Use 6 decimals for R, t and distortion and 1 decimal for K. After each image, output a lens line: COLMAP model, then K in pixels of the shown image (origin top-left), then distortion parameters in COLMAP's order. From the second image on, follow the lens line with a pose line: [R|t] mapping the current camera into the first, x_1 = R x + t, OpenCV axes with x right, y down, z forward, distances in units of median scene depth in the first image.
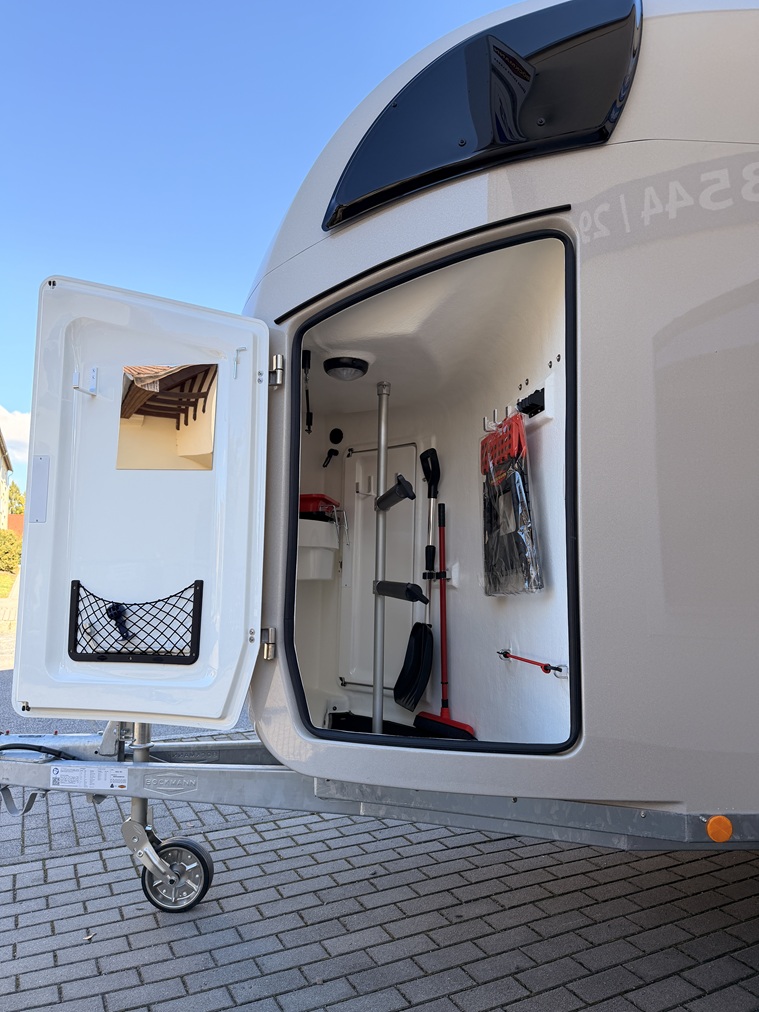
lens RADIAL K [[707.6, 0, 379.5], [0, 707.6, 506.0], [0, 0, 1]] dist [0.093402, -0.132564]
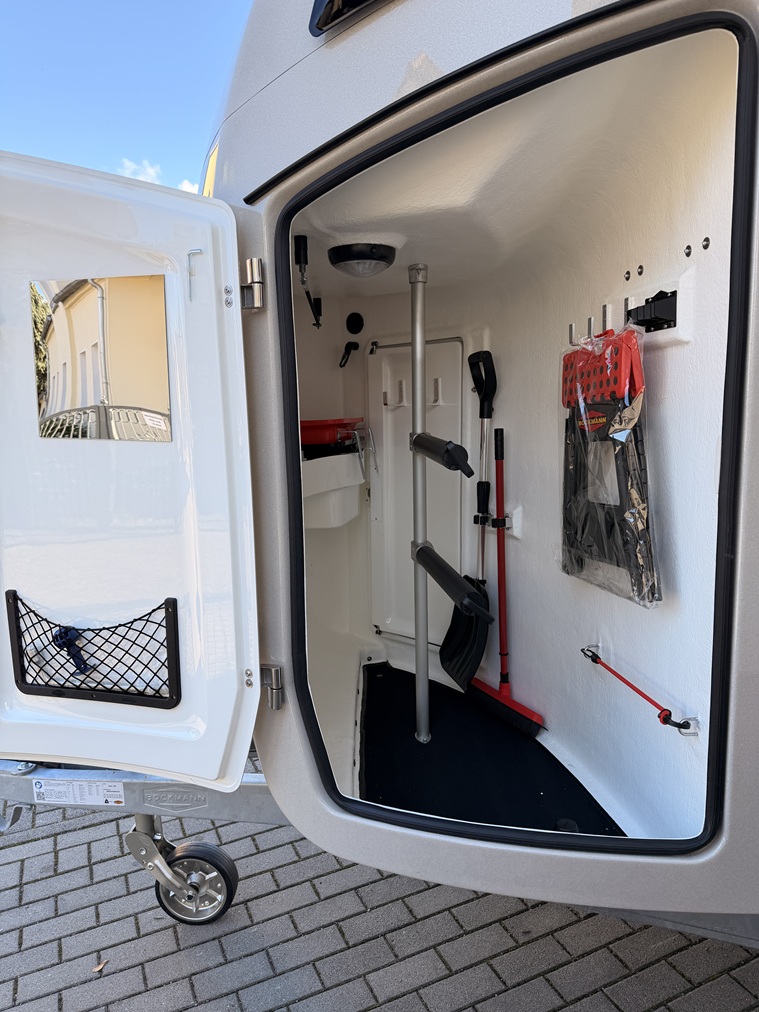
lens RADIAL K [[773.7, 0, 376.5], [0, 773.7, 558.1], [0, 0, 1]] dist [0.085604, -0.162662]
pose [[0.998170, -0.031976, -0.051322, -0.004773], [0.043494, 0.969301, 0.241998, -0.095789], [0.042009, -0.243788, 0.968918, 0.217587]]
